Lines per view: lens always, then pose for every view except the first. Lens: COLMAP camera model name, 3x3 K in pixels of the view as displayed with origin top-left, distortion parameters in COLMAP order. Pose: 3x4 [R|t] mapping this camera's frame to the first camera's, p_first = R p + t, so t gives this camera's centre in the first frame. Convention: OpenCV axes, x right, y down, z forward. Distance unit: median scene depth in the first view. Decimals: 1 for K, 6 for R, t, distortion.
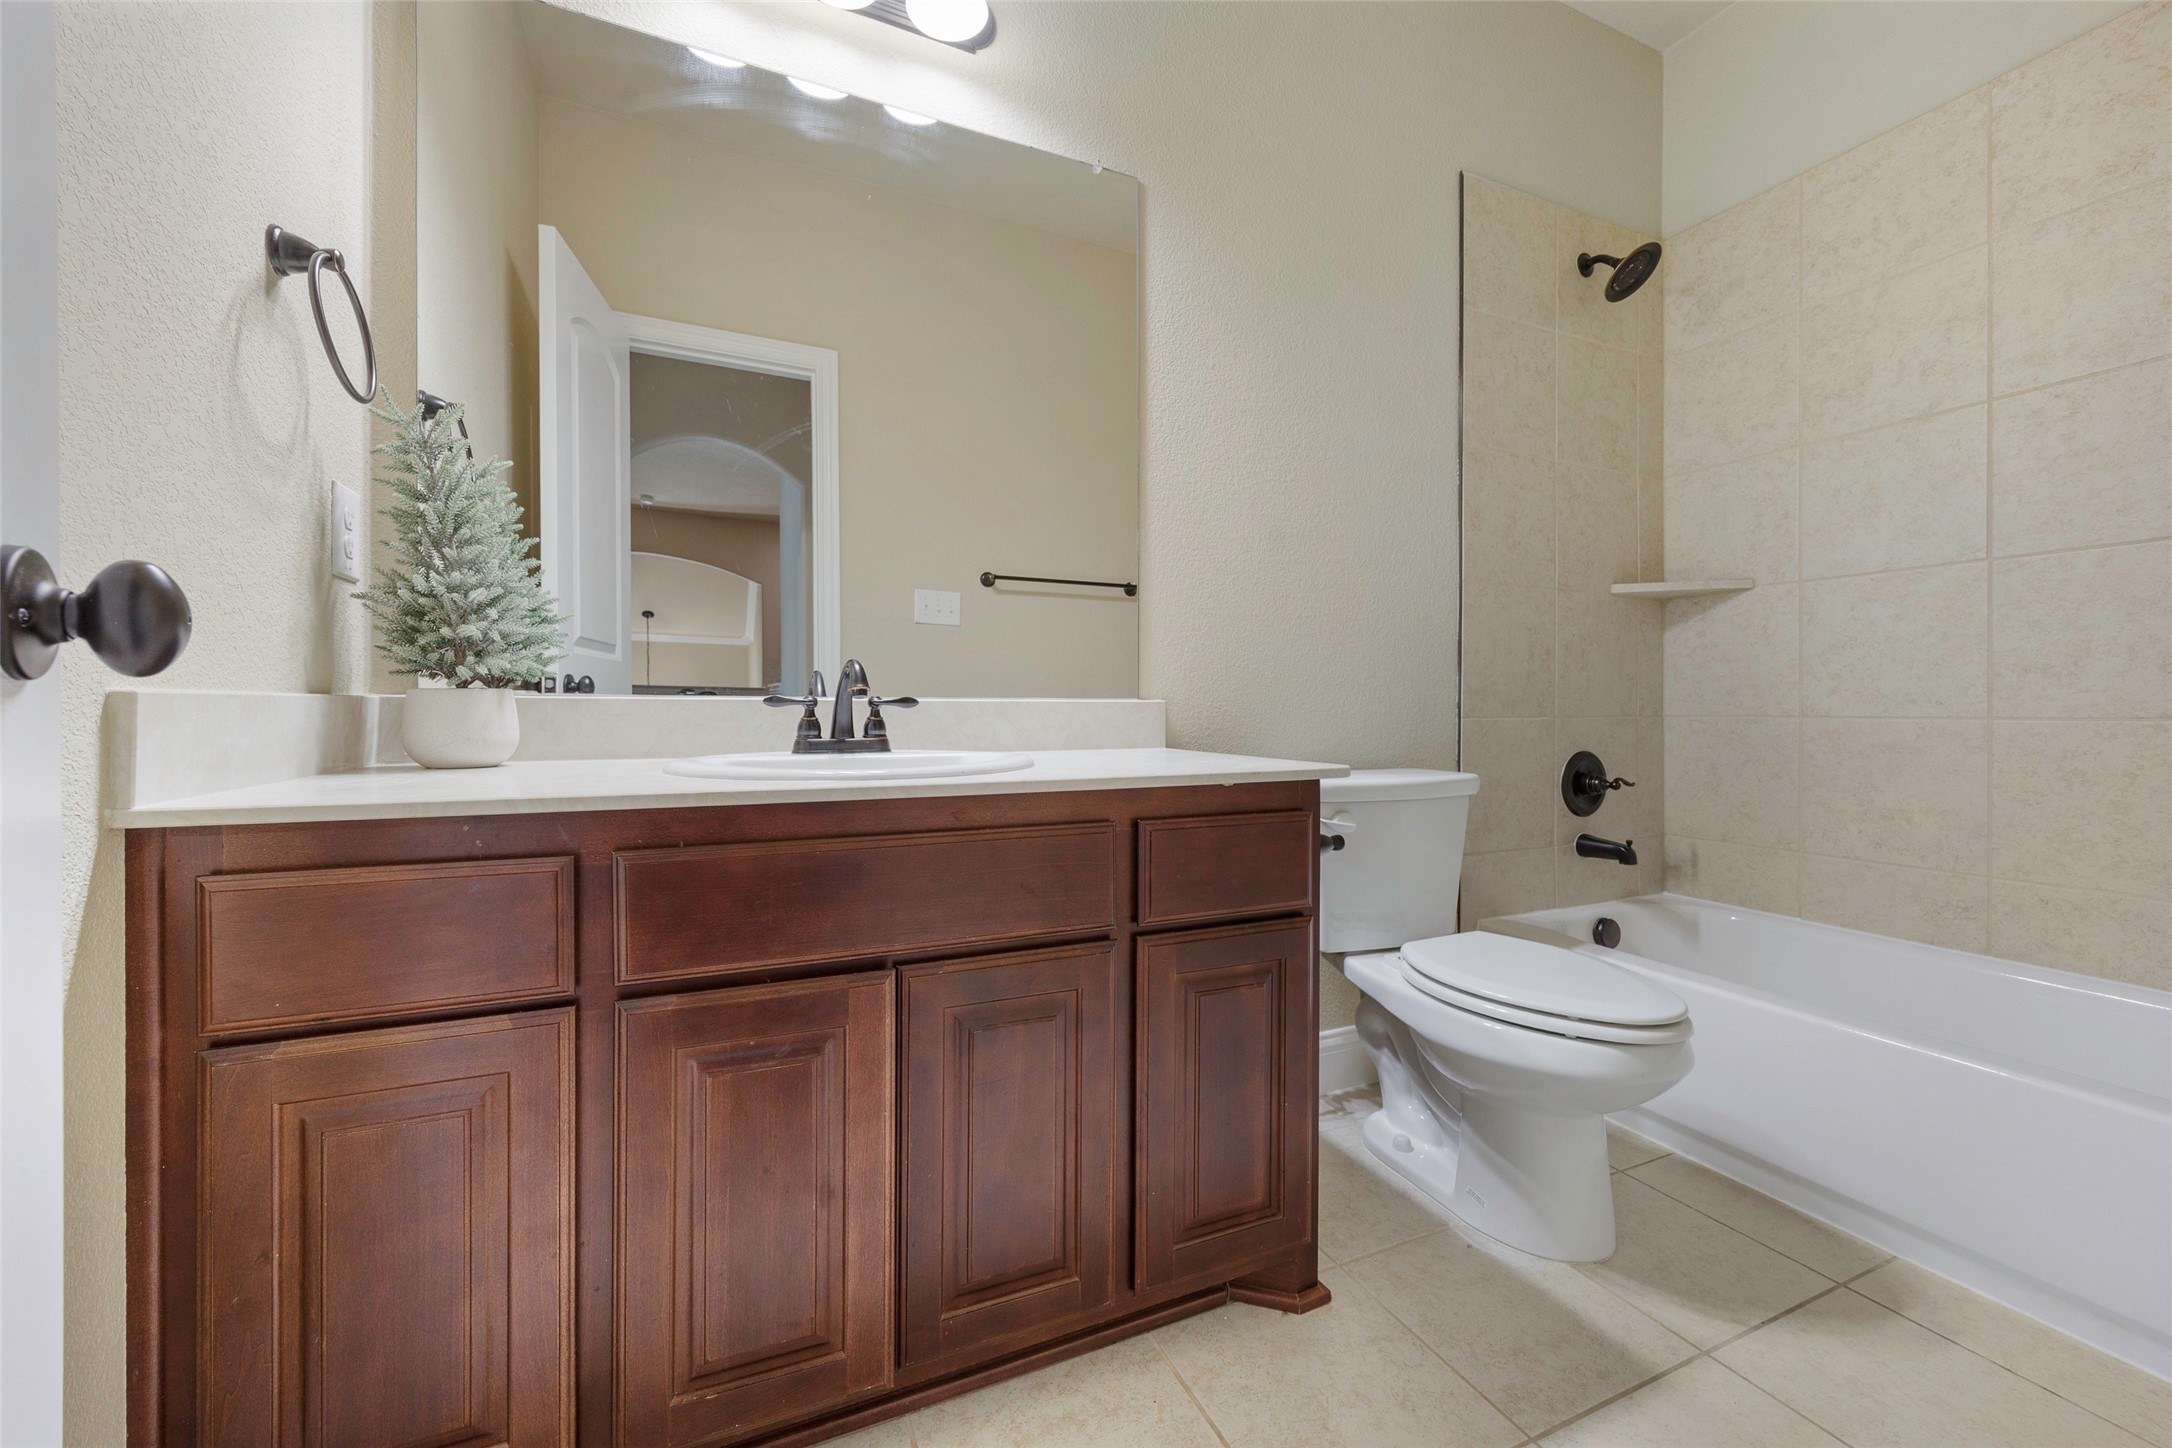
lens RADIAL K [[830.4, 0, 1080.1], [0, 830.4, 724.2], [0, 0, 1]] dist [-0.002440, -0.000296]
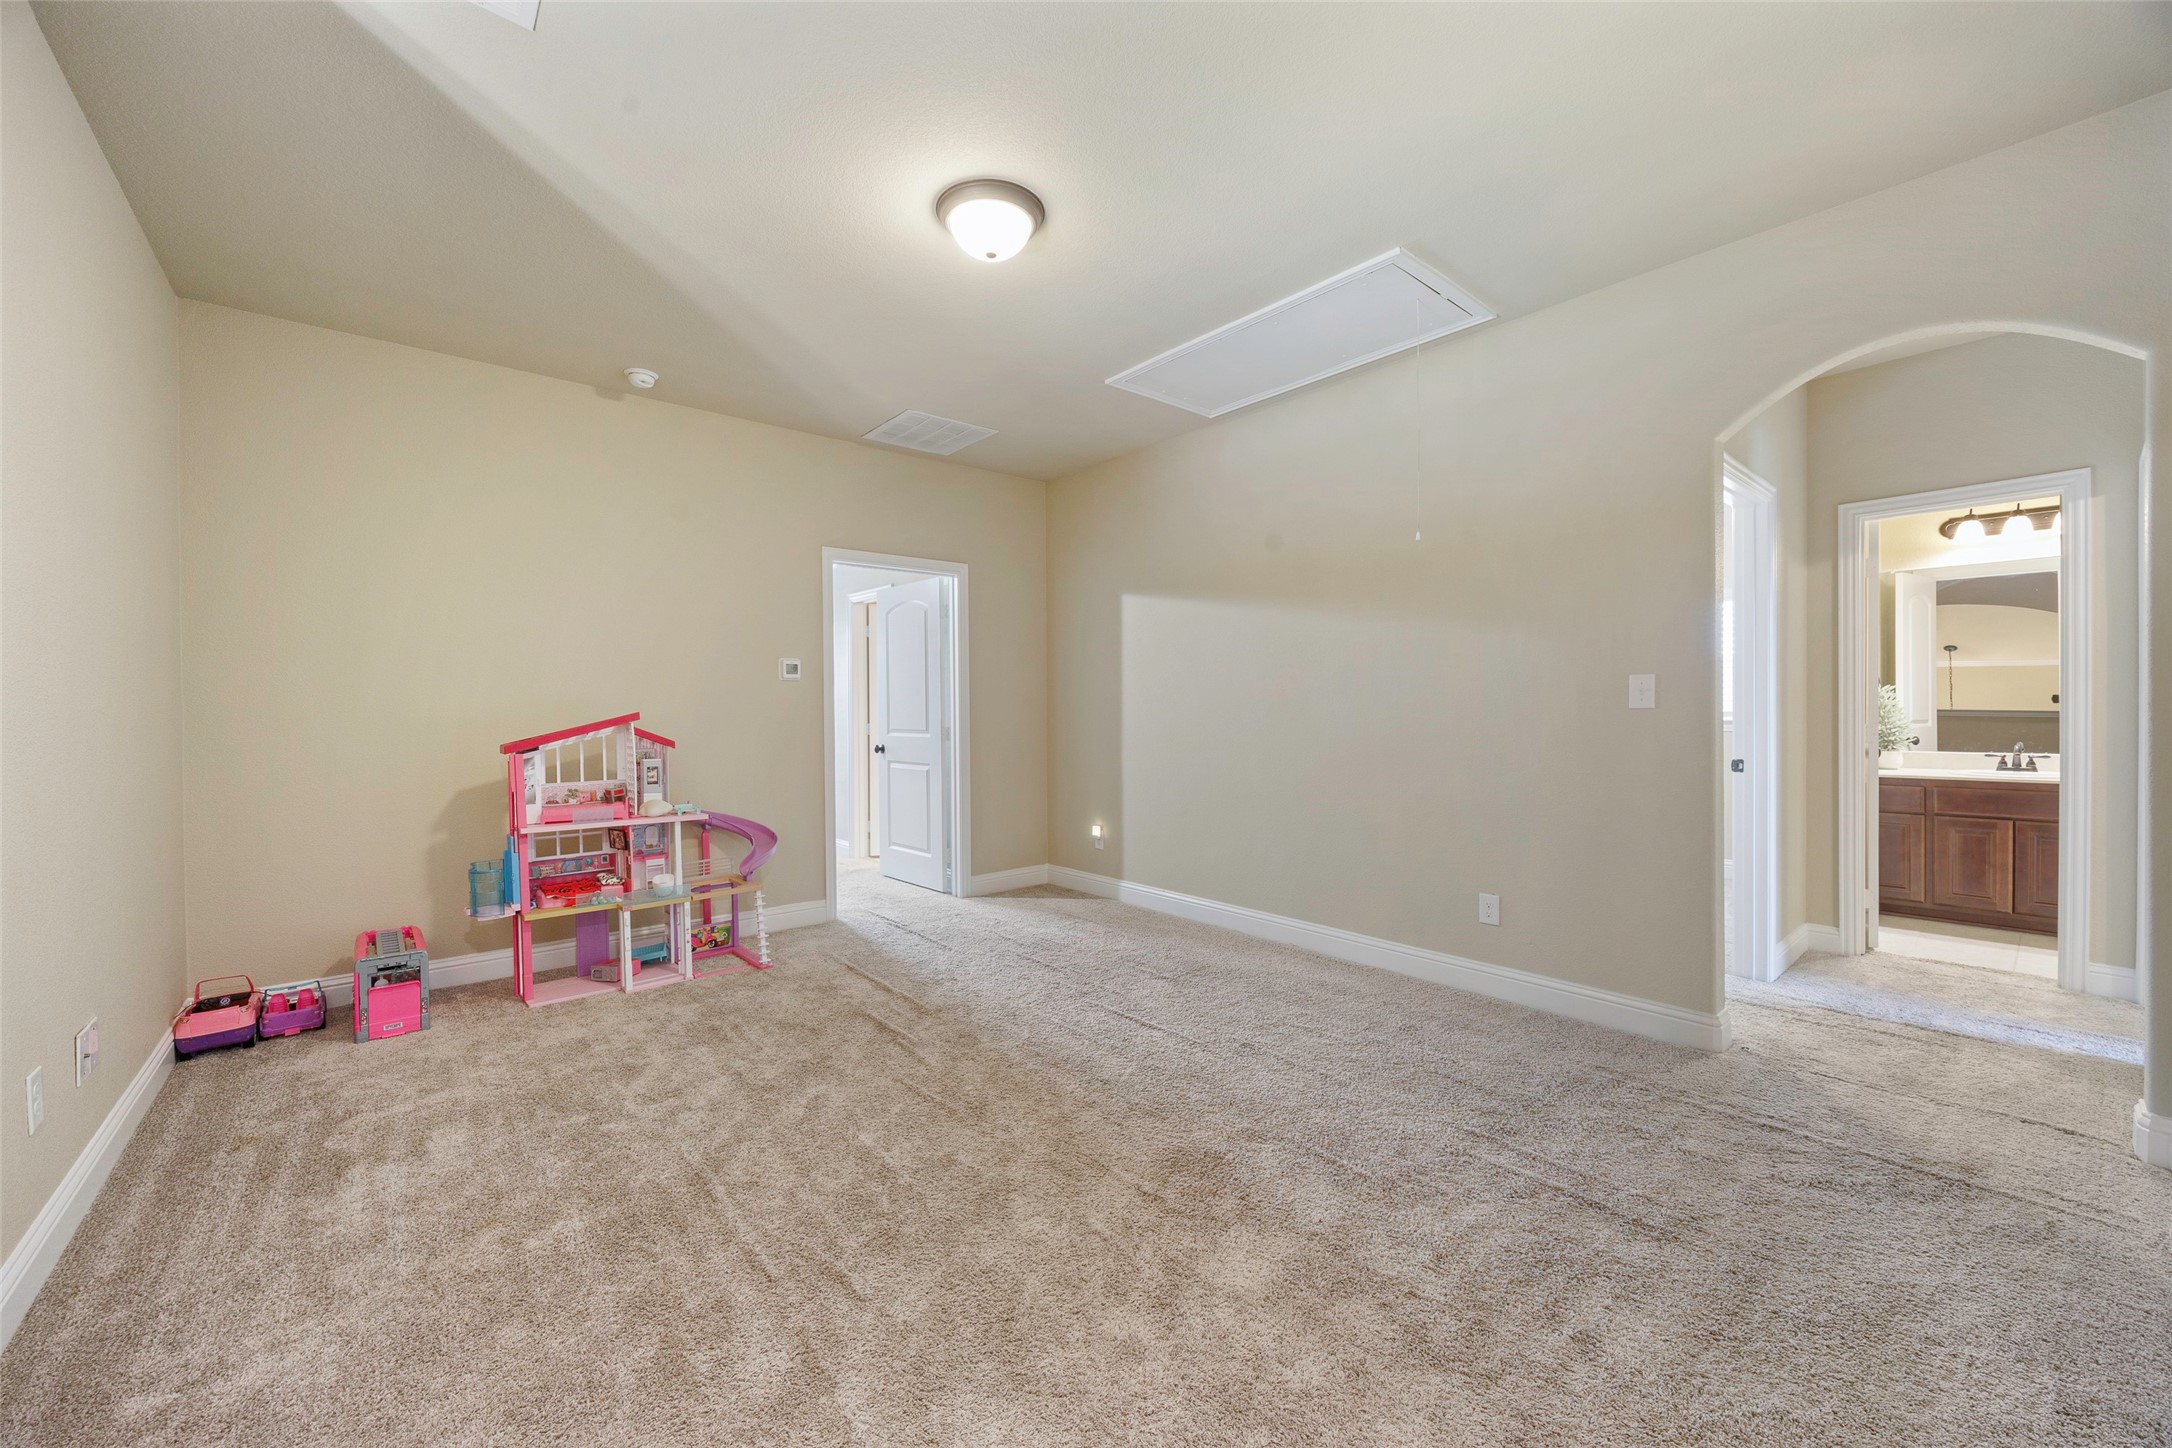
lens RADIAL K [[830.4, 0, 1079.7], [0, 830.4, 719.0], [0, 0, 1]] dist [-0.002440, -0.000296]
pose [[0.272870, 0.001611, -0.962050, 1.883273], [0.006090, 0.999976, 0.003402, -0.209958], [0.962032, -0.006788, 0.272854, -3.534451]]
